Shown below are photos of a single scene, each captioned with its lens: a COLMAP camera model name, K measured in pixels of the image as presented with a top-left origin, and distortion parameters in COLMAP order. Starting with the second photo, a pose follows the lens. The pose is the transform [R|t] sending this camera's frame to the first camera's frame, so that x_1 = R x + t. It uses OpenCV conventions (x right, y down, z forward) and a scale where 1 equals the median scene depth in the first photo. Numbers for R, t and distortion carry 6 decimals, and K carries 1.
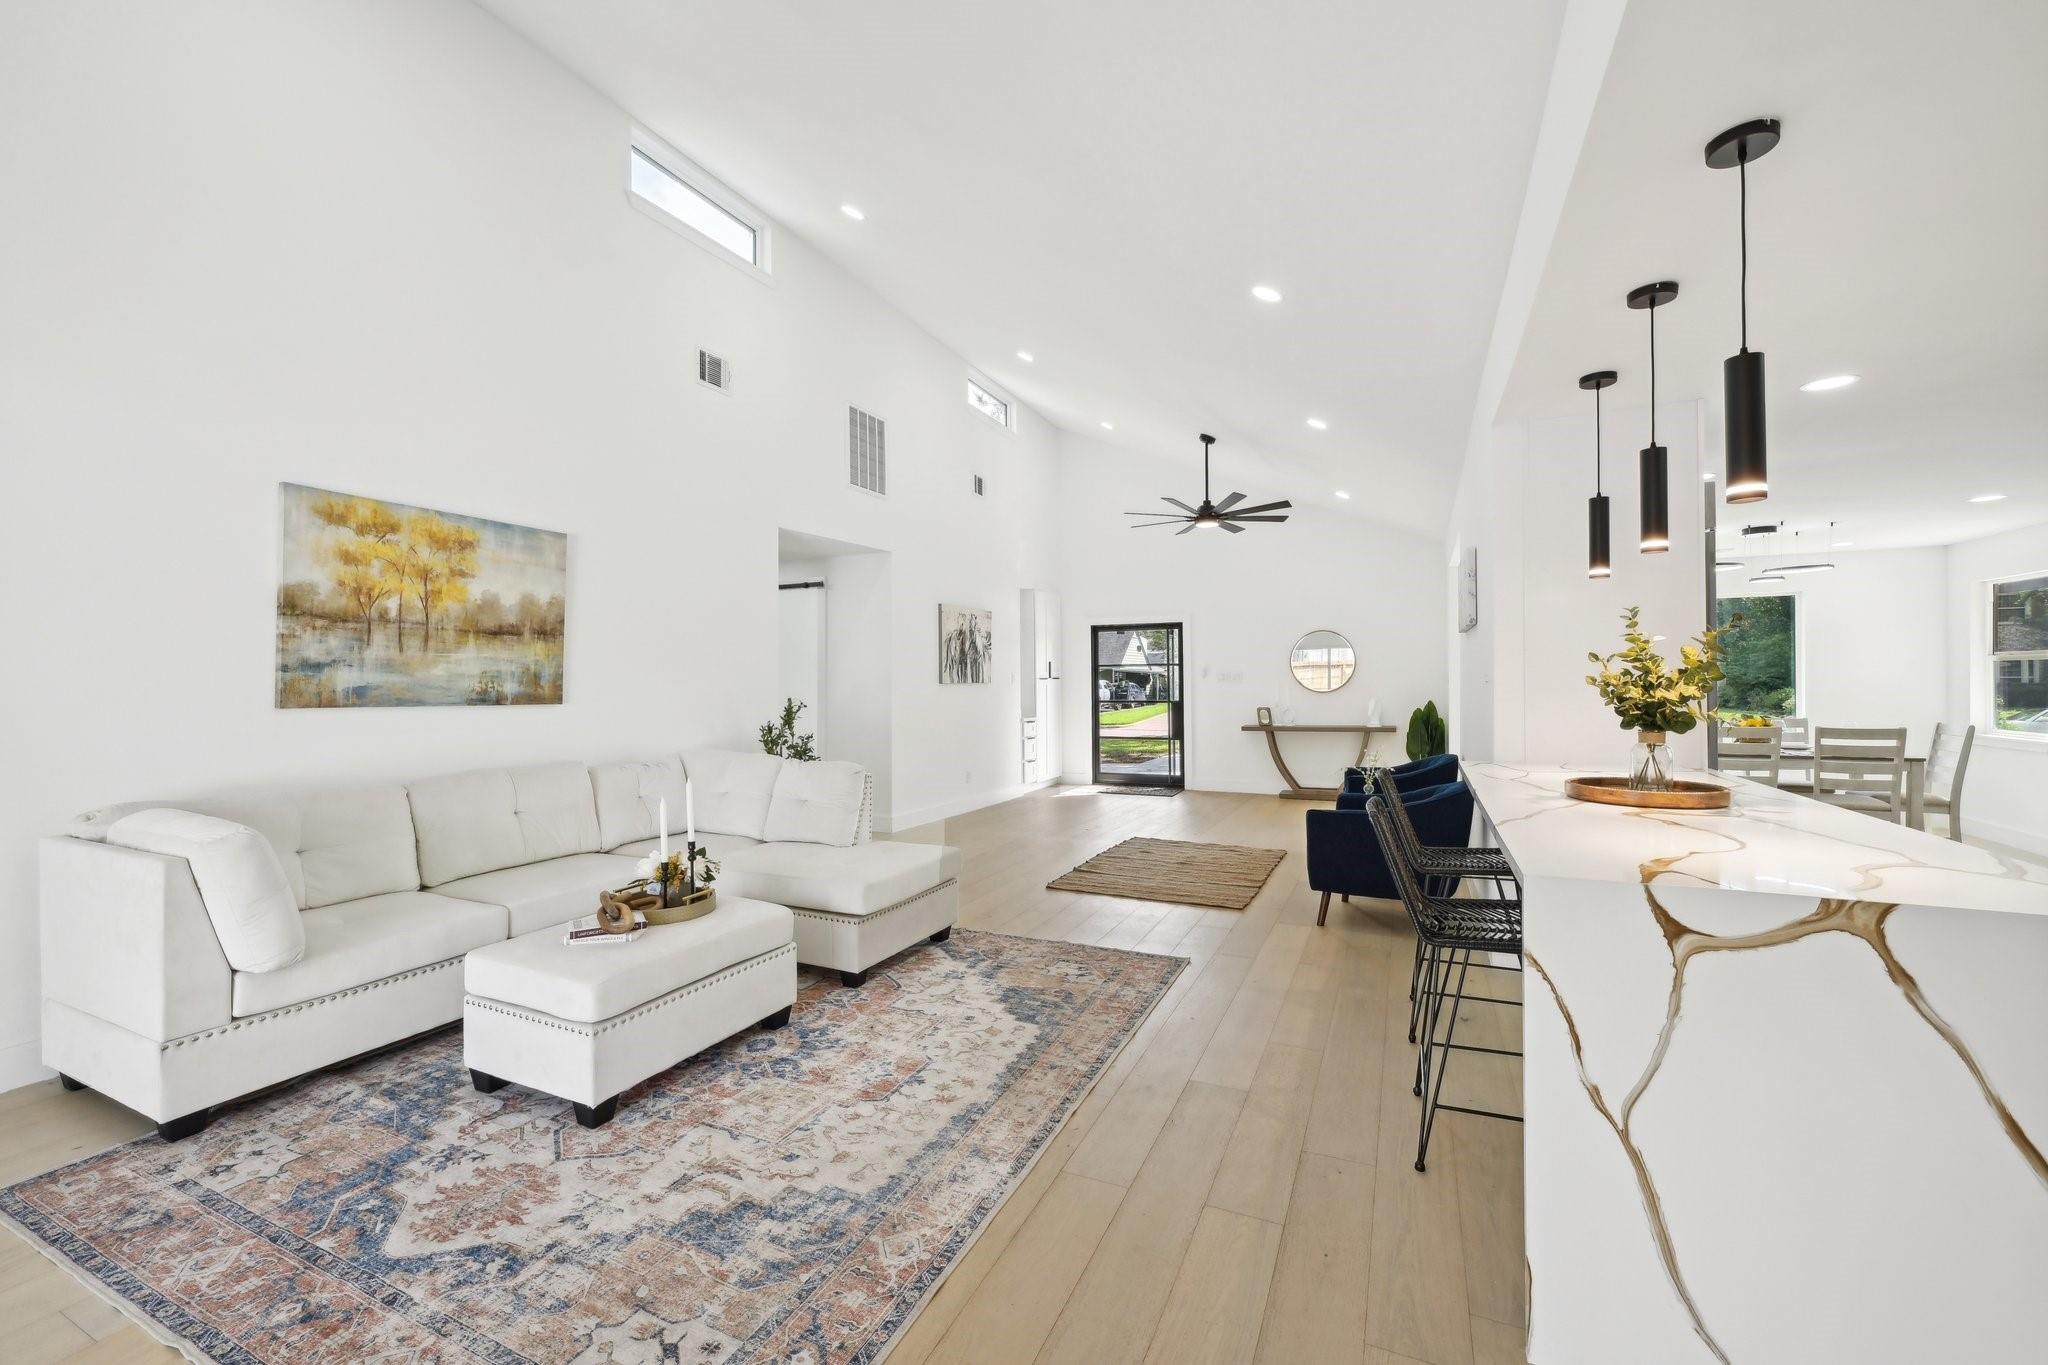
lens RADIAL K [[822.2, 0, 1023.2], [0, 822.2, 680.5], [0, 0, 1]] dist [-0.001250, 0.000075]
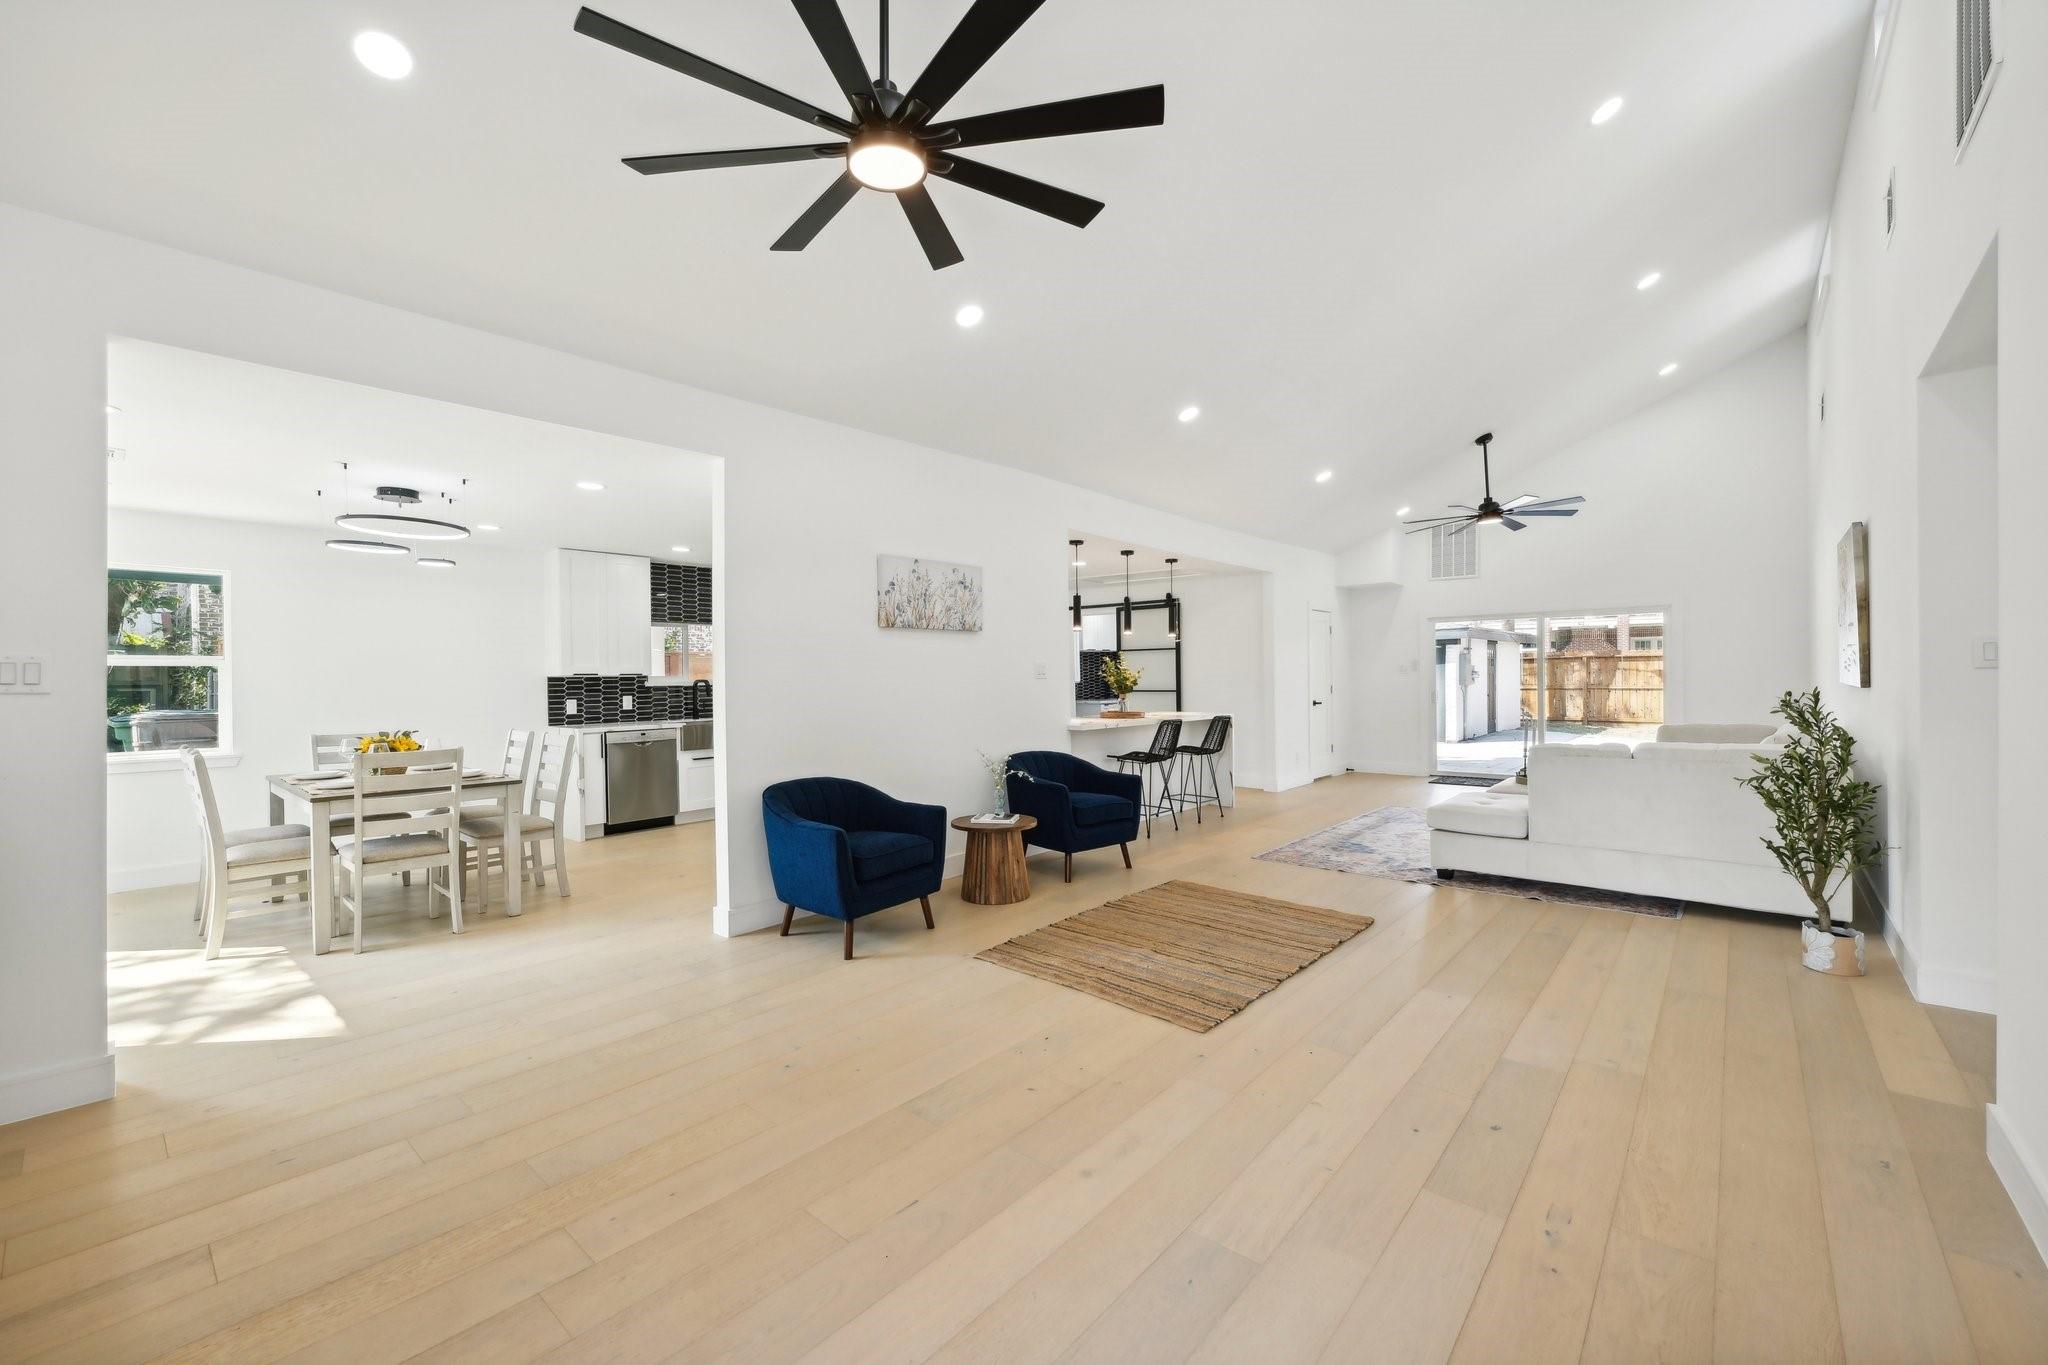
lens RADIAL K [[822.2, 0, 1023.2], [0, 822.2, 680.5], [0, 0, 1]] dist [-0.001250, 0.000075]
pose [[-0.961361, 0.014439, 0.274910, 0.196496], [0.014974, 0.999888, -0.000151, 0.005472], [-0.274882, 0.003972, -0.961470, 2.704788]]
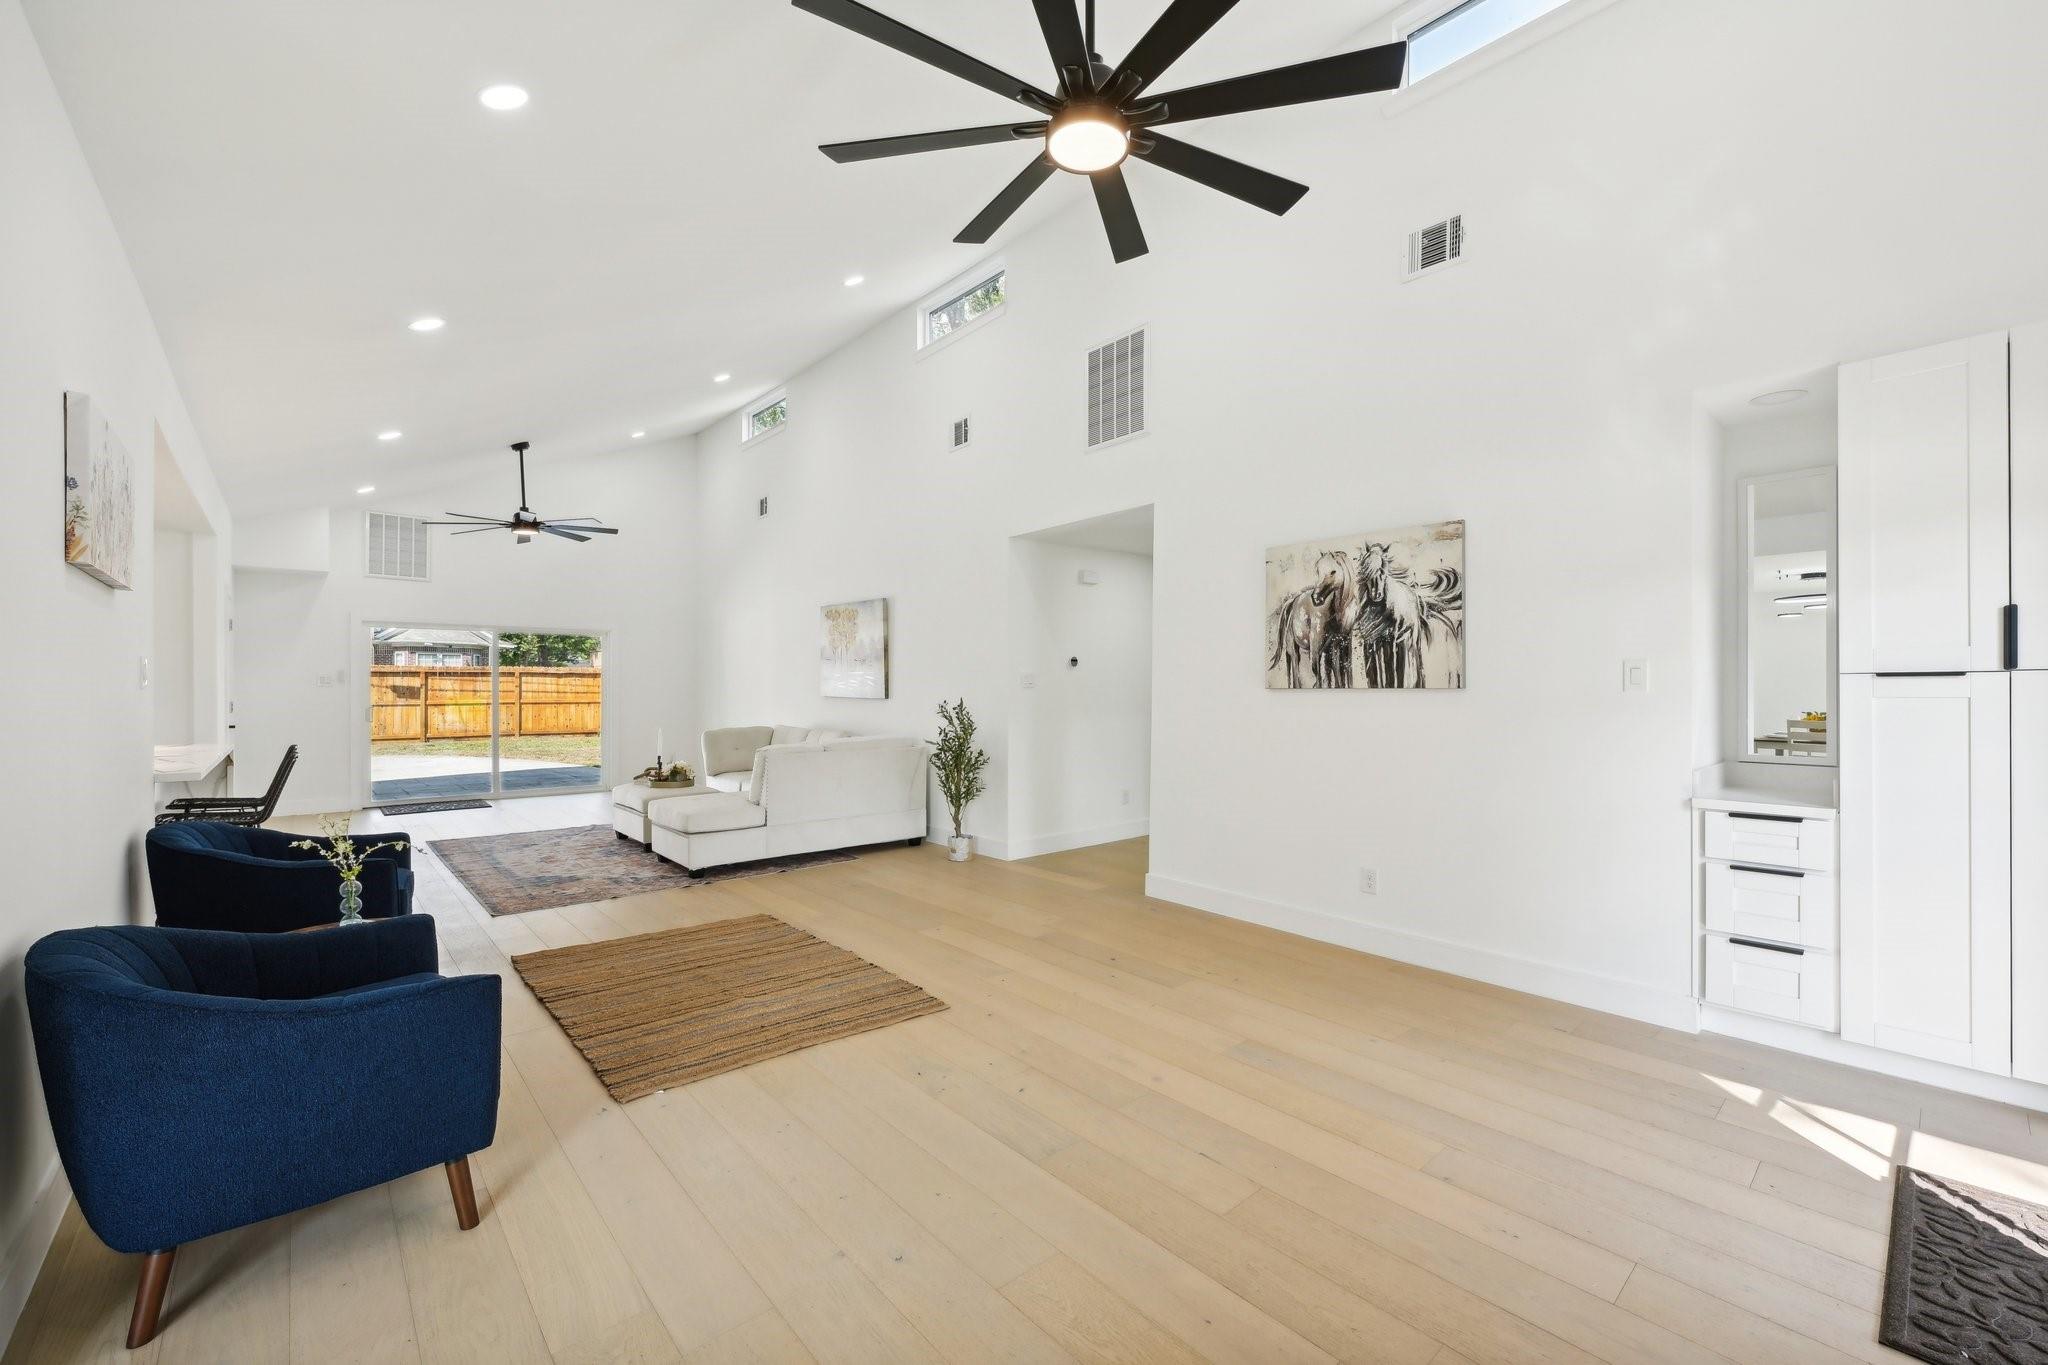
lens RADIAL K [[825.9, 0, 1031.9], [0, 825.9, 687.6], [0, 0, 1]] dist [-0.001120, -0.000008]
pose [[-0.388982, 0.004536, -0.921234, 1.059308], [0.002941, 0.999989, 0.003682, 0.001036], [0.921241, -0.001277, -0.388991, 2.312516]]
